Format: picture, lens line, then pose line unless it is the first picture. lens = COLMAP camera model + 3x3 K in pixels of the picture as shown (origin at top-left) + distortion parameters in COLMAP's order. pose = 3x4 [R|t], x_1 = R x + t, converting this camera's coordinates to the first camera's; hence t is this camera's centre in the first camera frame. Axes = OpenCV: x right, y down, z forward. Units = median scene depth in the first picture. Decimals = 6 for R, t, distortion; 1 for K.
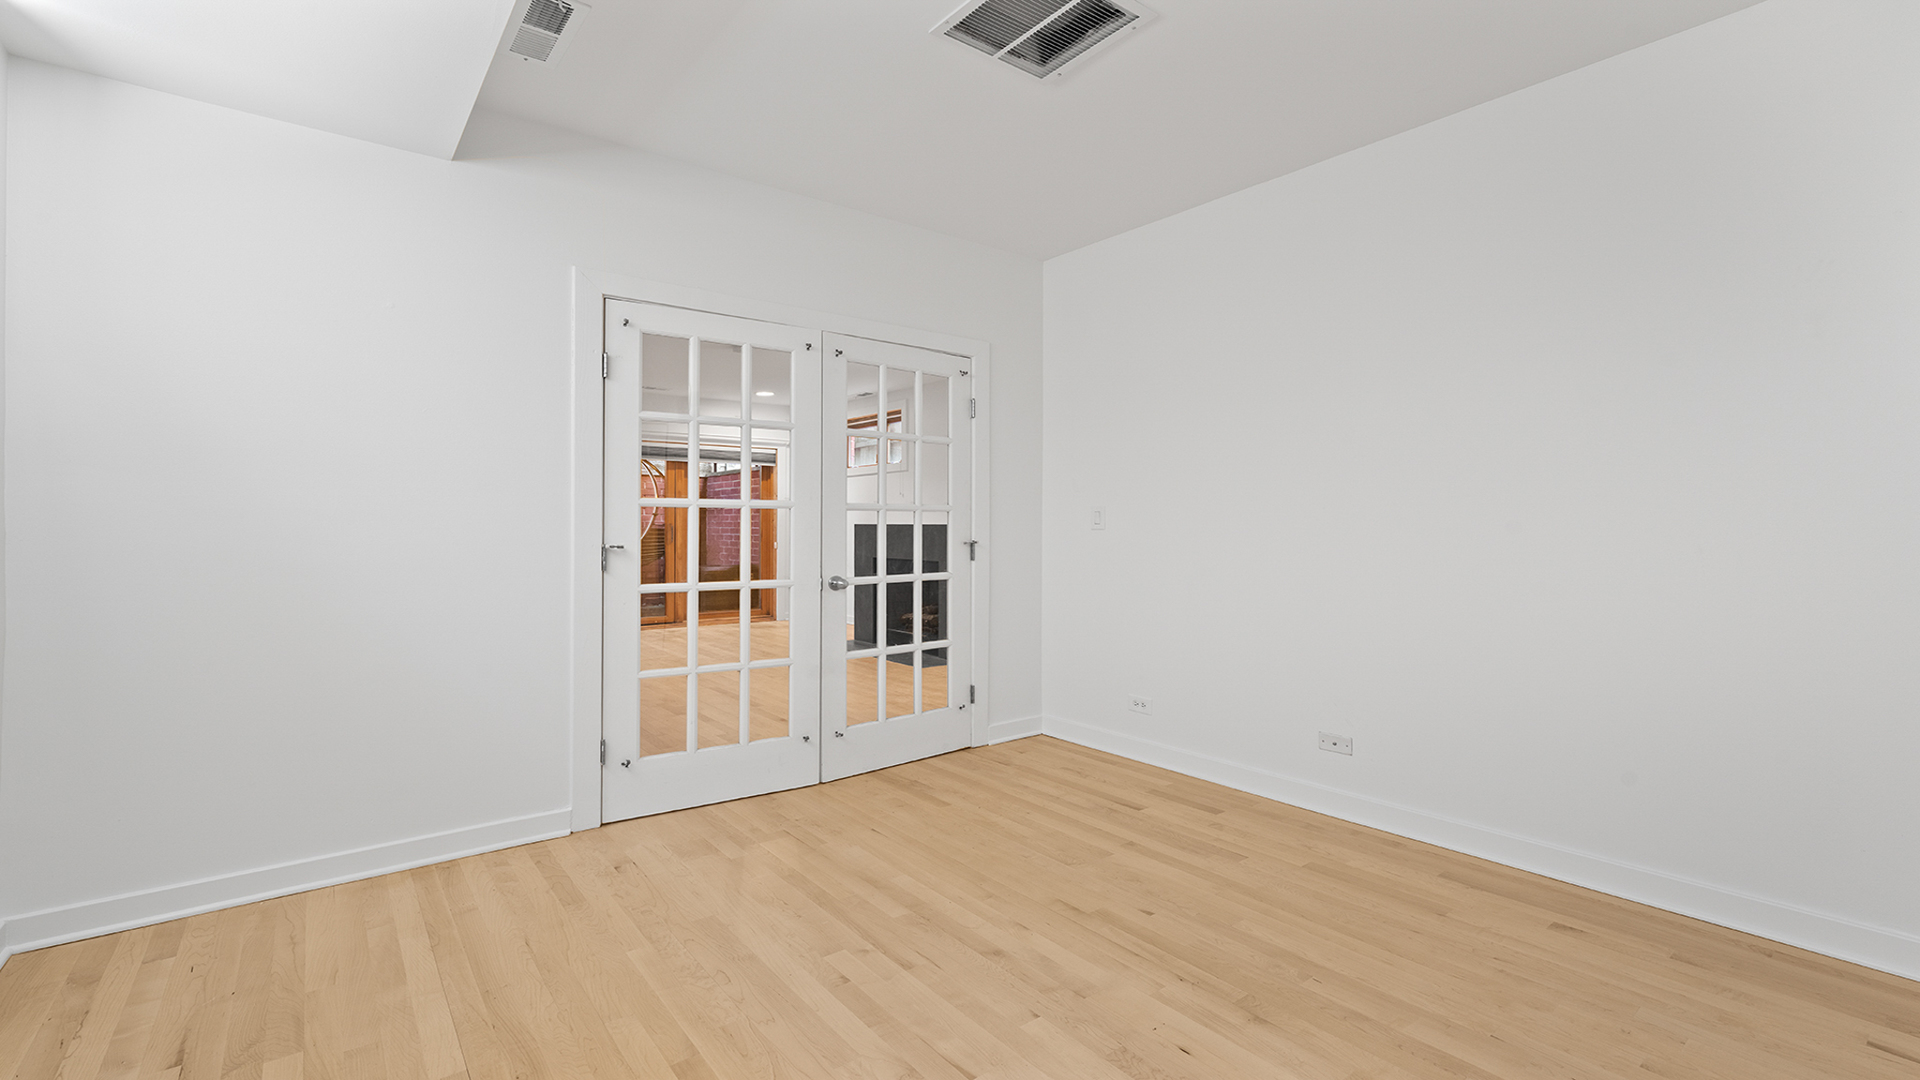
lens RADIAL K [[820.2, 0, 957.1], [0, 820.2, 535.9], [0, 0, 1]] dist [-0.001676, 0.000689]
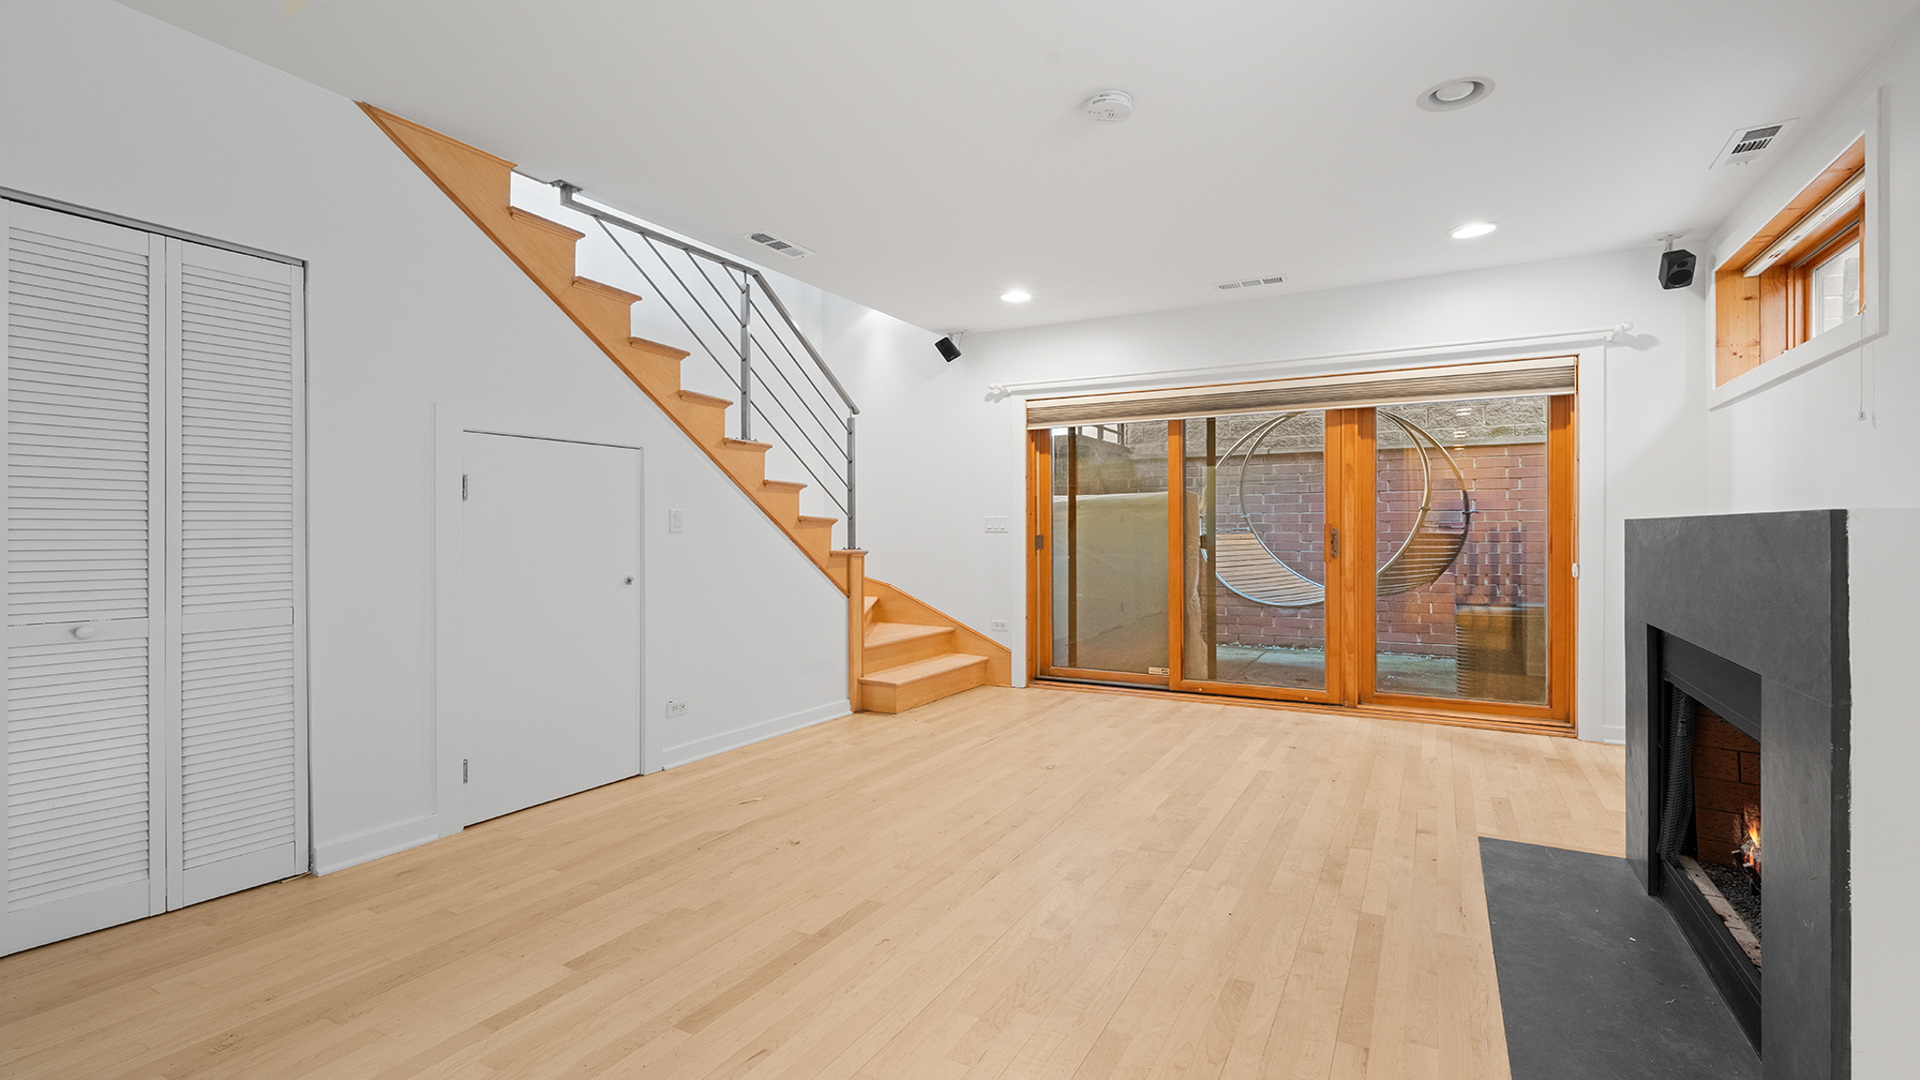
lens RADIAL K [[868.3, 0, 960.0], [0, 868.3, 540.0], [0, 0, 1]] dist [0.002272, 0.000184]
pose [[0.393587, 0.010873, -0.919223, 0.085537], [-0.011692, 0.999908, 0.006821, -0.004210], [0.919213, 0.008063, 0.393678, 0.518354]]
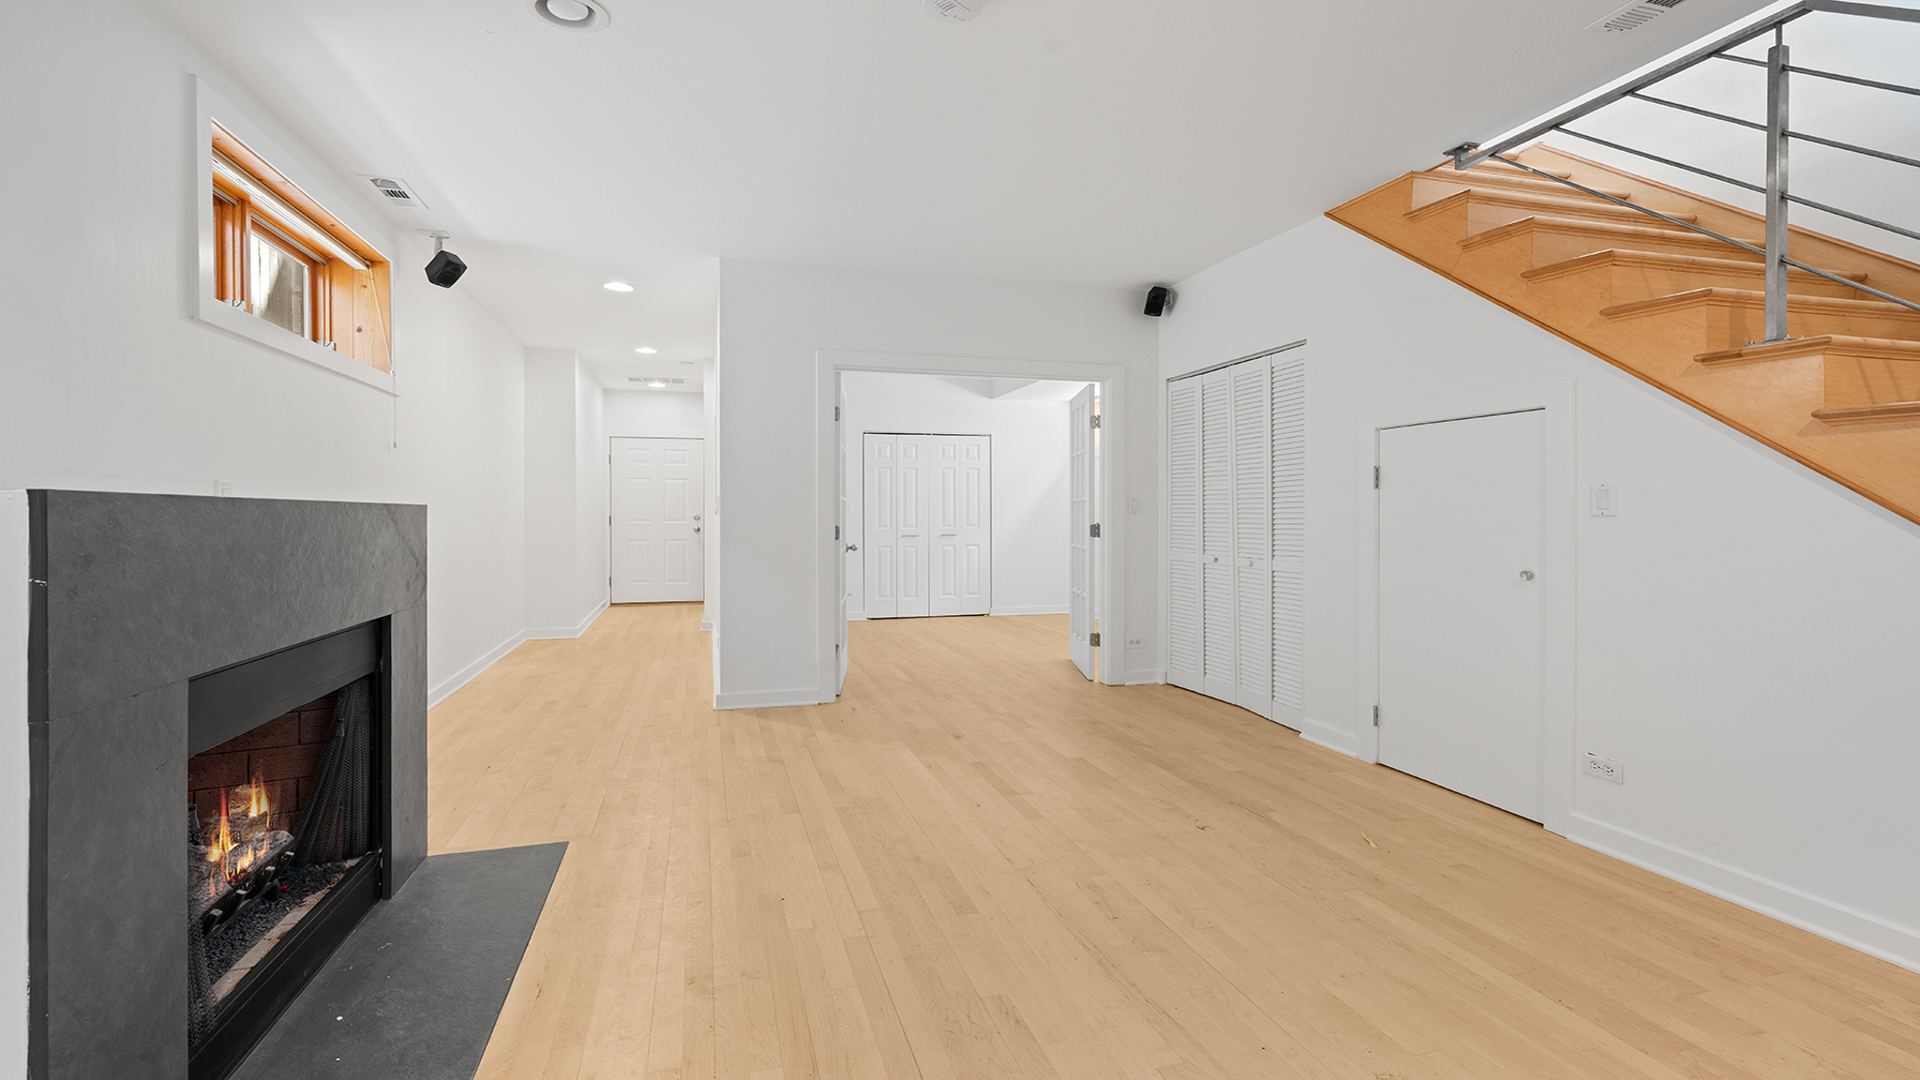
lens RADIAL K [[893.4, 0, 962.3], [0, 893.4, 524.6], [0, 0, 1]] dist [0.000304, -0.000222]
pose [[-0.929006, -0.002822, 0.370054, -0.279770], [0.006580, 0.999687, 0.024143, -0.009324], [-0.370006, 0.024863, -0.928697, 0.933555]]
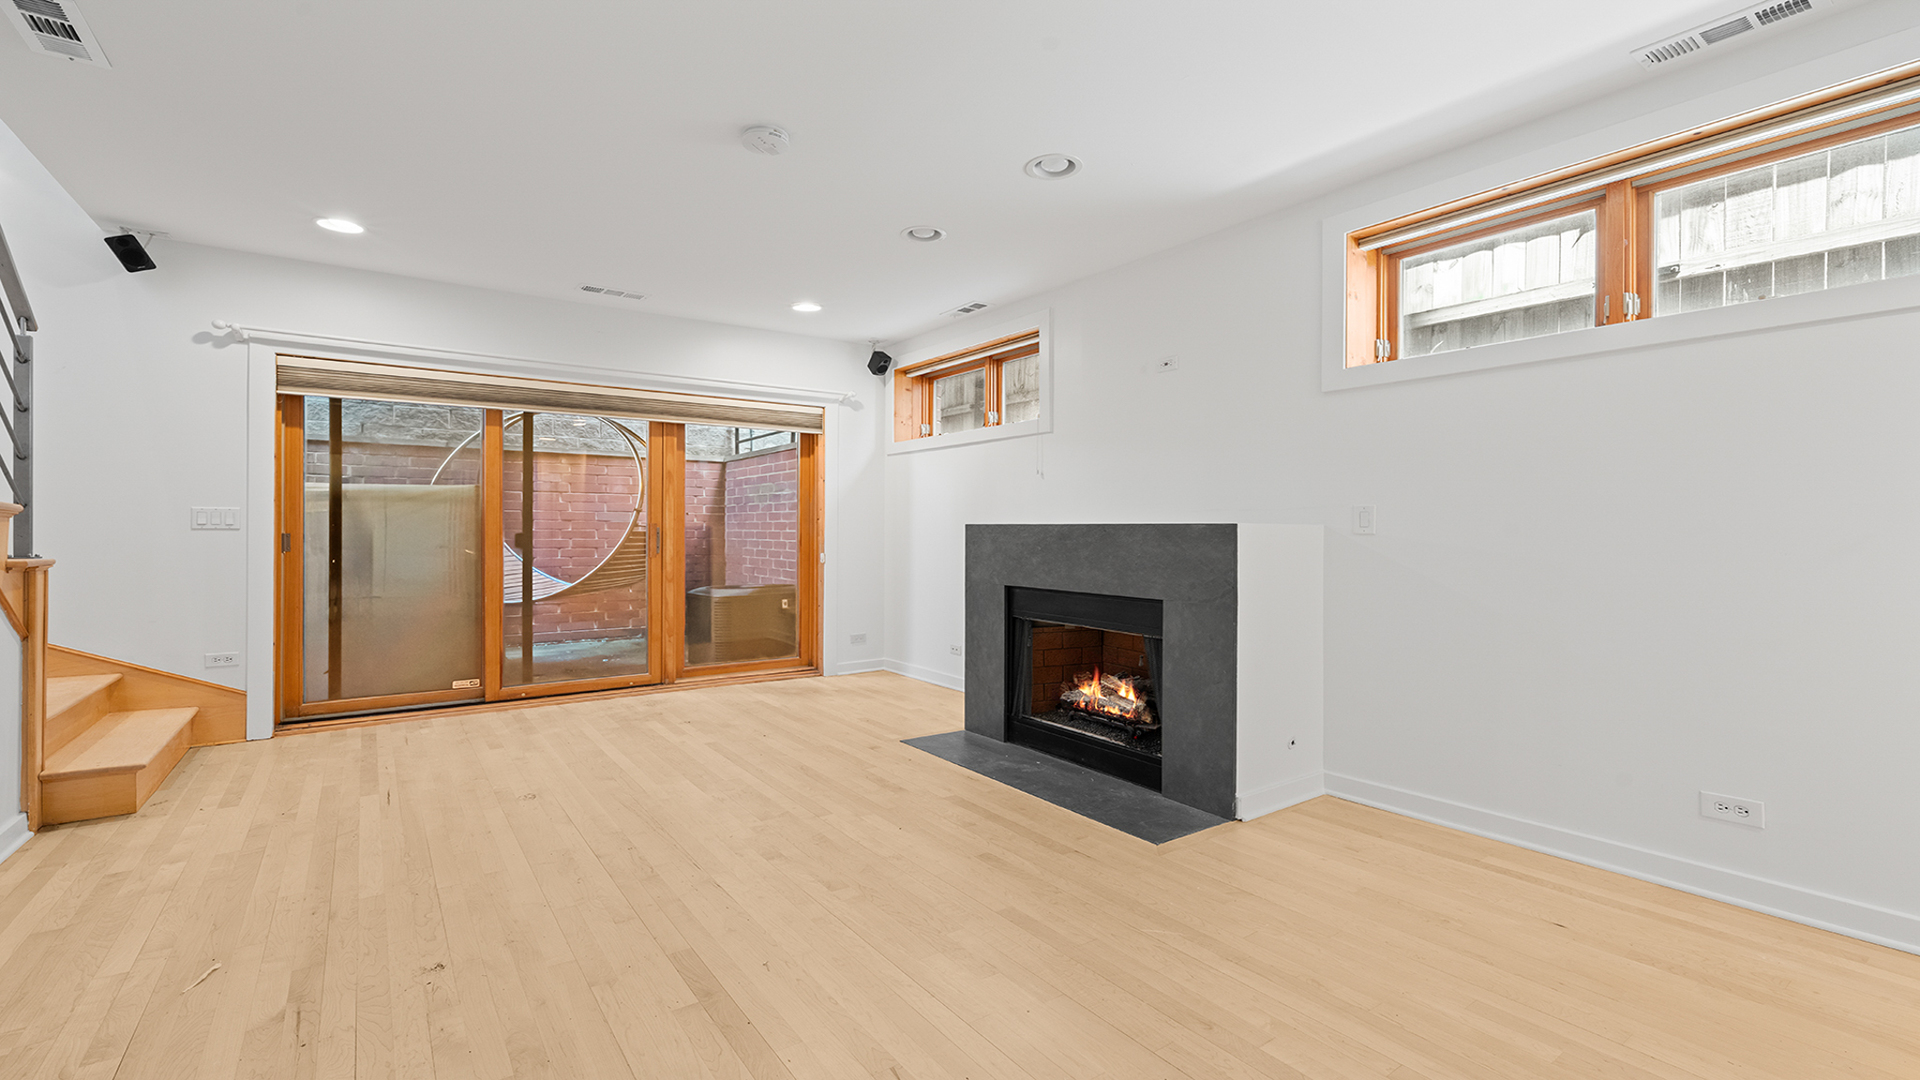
lens RADIAL K [[820.2, 0, 957.1], [0, 820.2, 535.9], [0, 0, 1]] dist [-0.001676, 0.000689]
pose [[0.999084, 0.006145, -0.042358, -0.091284], [-0.006422, 0.999959, -0.006428, -0.002175], [0.042317, 0.006694, 0.999082, 0.376411]]
